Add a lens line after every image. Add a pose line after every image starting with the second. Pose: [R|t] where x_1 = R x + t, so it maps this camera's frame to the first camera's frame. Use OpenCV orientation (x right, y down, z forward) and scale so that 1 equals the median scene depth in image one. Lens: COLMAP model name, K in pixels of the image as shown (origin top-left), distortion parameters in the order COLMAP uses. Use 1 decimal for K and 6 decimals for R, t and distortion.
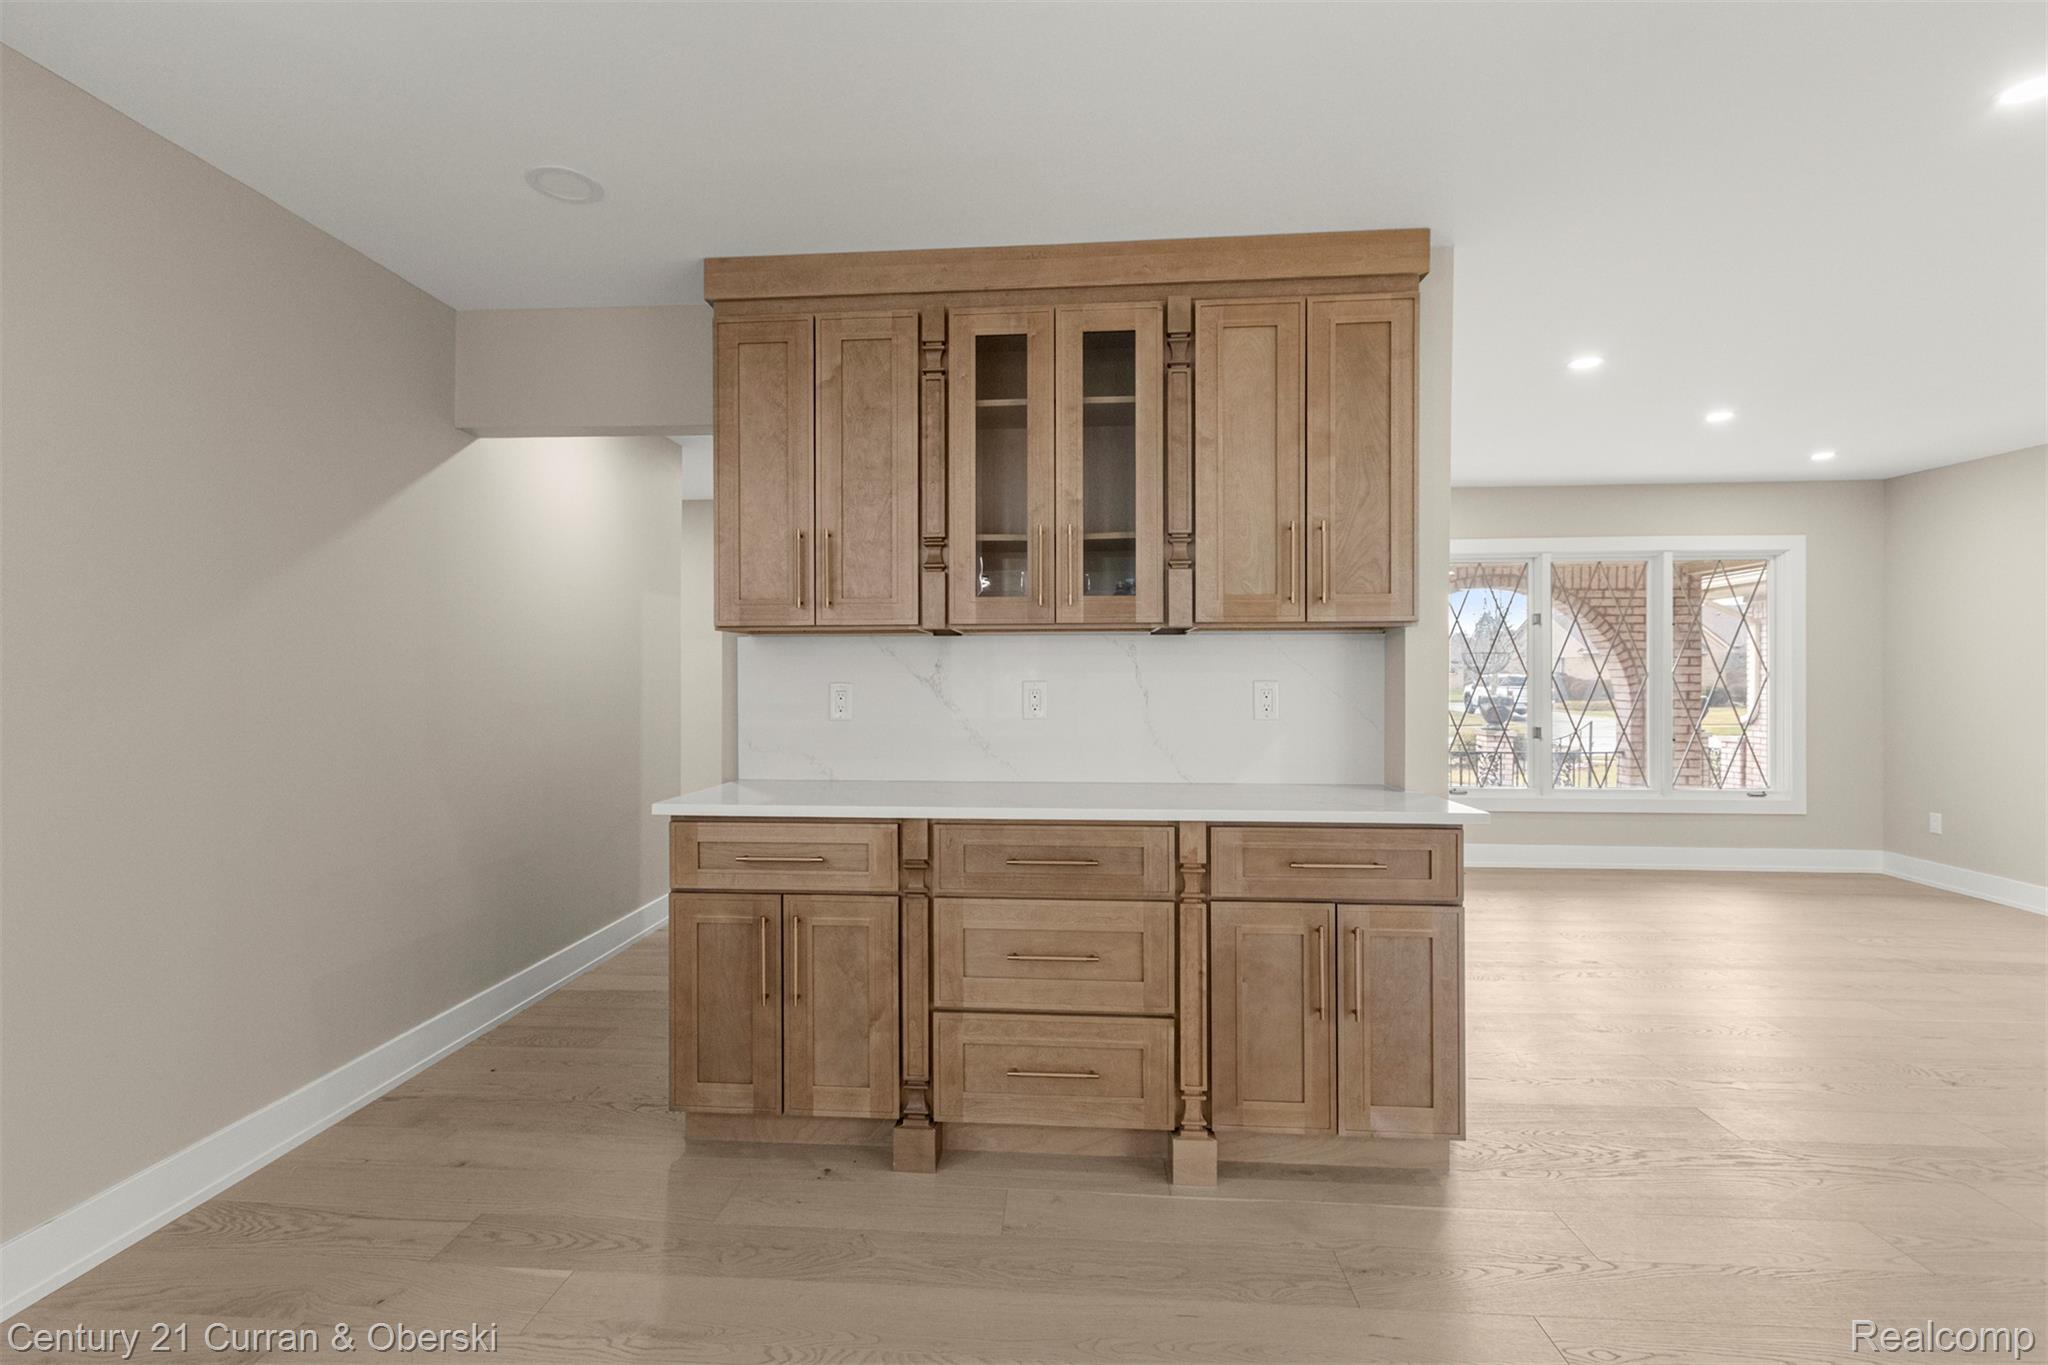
lens RADIAL K [[956.8, 0, 992.7], [0, 956.8, 678.7], [0, 0, 1]] dist [-0.003113, -0.000483]
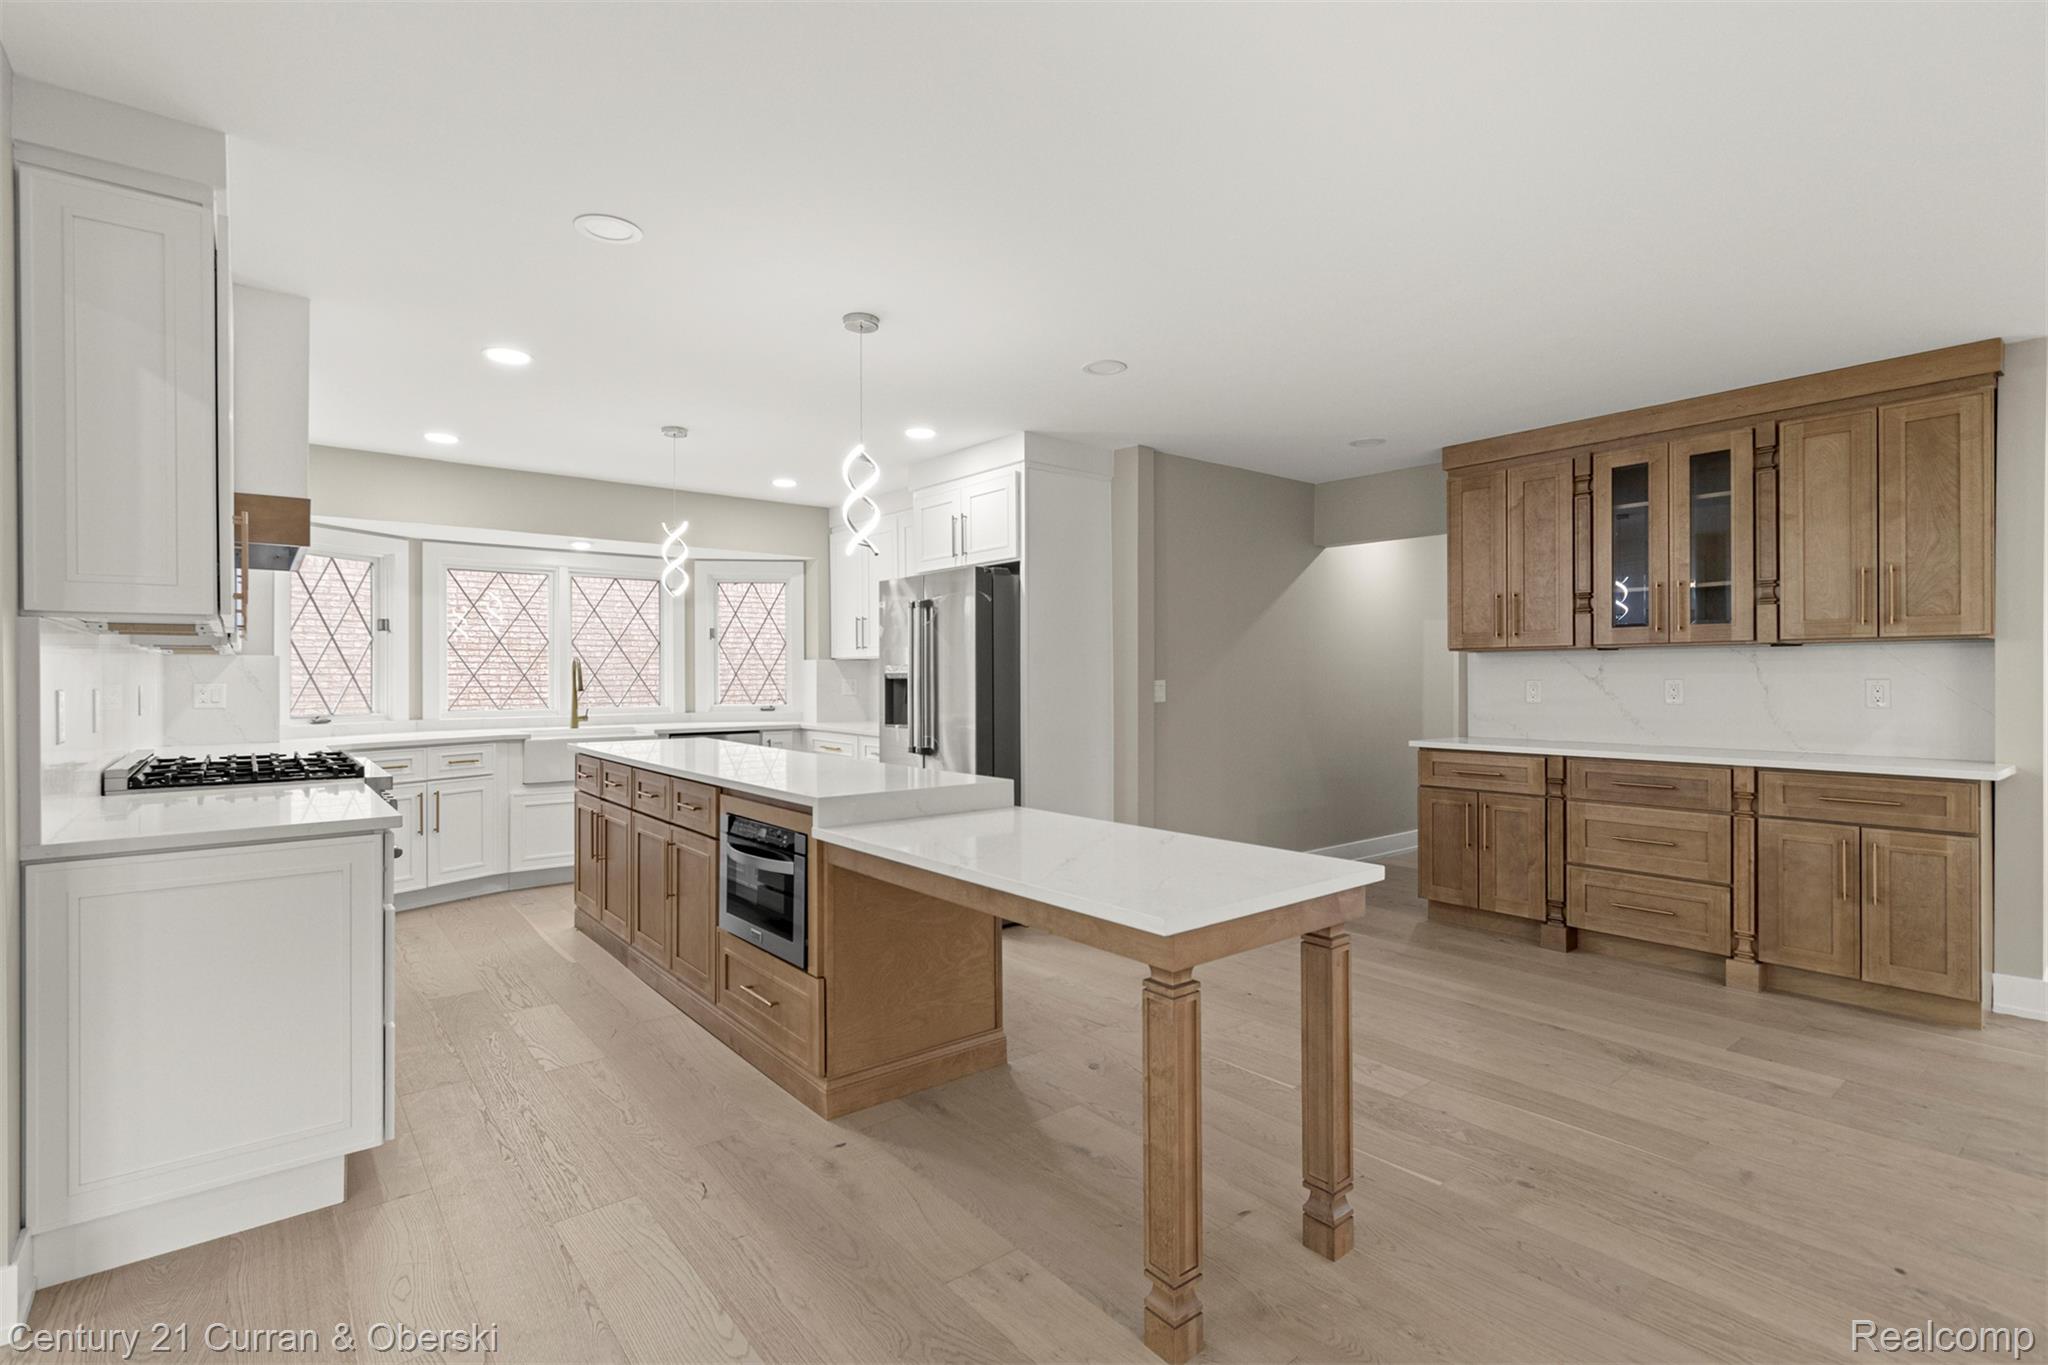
lens RADIAL K [[956.8, 0, 992.7], [0, 956.8, 678.7], [0, 0, 1]] dist [-0.003113, -0.000483]
pose [[0.683943, 0.000699, -0.729535, 0.462213], [-0.000267, 1.000000, 0.000708, 0.001008], [0.729536, -0.000290, 0.683943, -0.913508]]
